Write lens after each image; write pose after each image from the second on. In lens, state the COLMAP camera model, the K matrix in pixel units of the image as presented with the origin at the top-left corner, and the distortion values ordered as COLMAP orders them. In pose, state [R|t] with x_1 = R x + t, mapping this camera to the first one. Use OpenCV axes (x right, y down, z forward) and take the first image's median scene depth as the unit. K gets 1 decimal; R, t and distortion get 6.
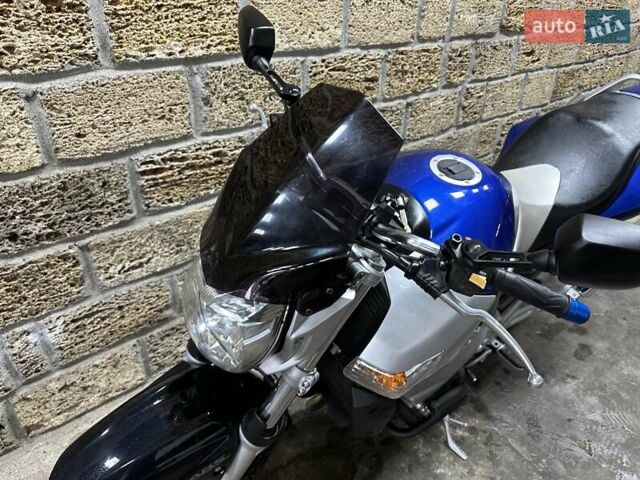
lens RADIAL K [[452.6, 0, 321.0], [0, 452.6, 238.0], [0, 0, 1]] dist [0.019242, -0.046757]
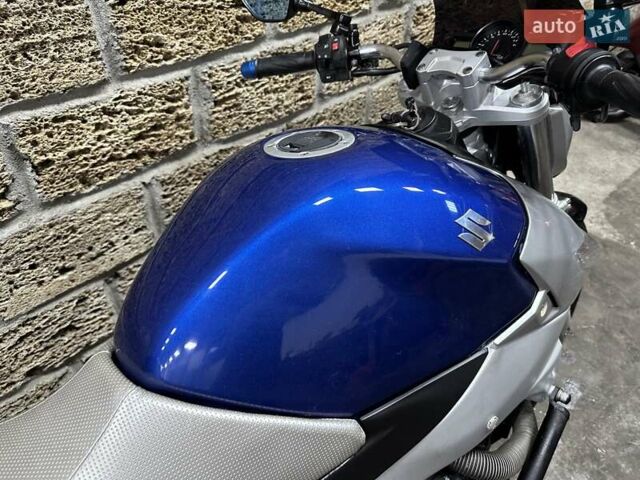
lens RADIAL K [[452.6, 0, 317.1], [0, 452.6, 243.6], [0, 0, 1]] dist [0.019242, -0.046757]
pose [[0.997237, -0.053657, 0.051373, 0.190819], [0.043075, 0.981114, 0.188575, -0.189728], [-0.060521, -0.185841, 0.980714, 0.458582]]
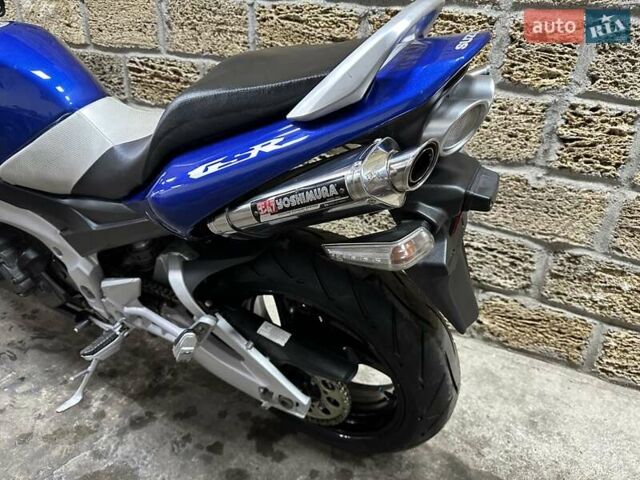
lens RADIAL K [[452.6, 0, 318.5], [0, 452.6, 240.5], [0, 0, 1]] dist [0.019242, -0.046757]
pose [[0.398579, 0.391455, -0.829396, 1.133090], [-0.497721, 0.851904, 0.162891, -0.192701], [0.770330, 0.347883, 0.534386, 0.813524]]
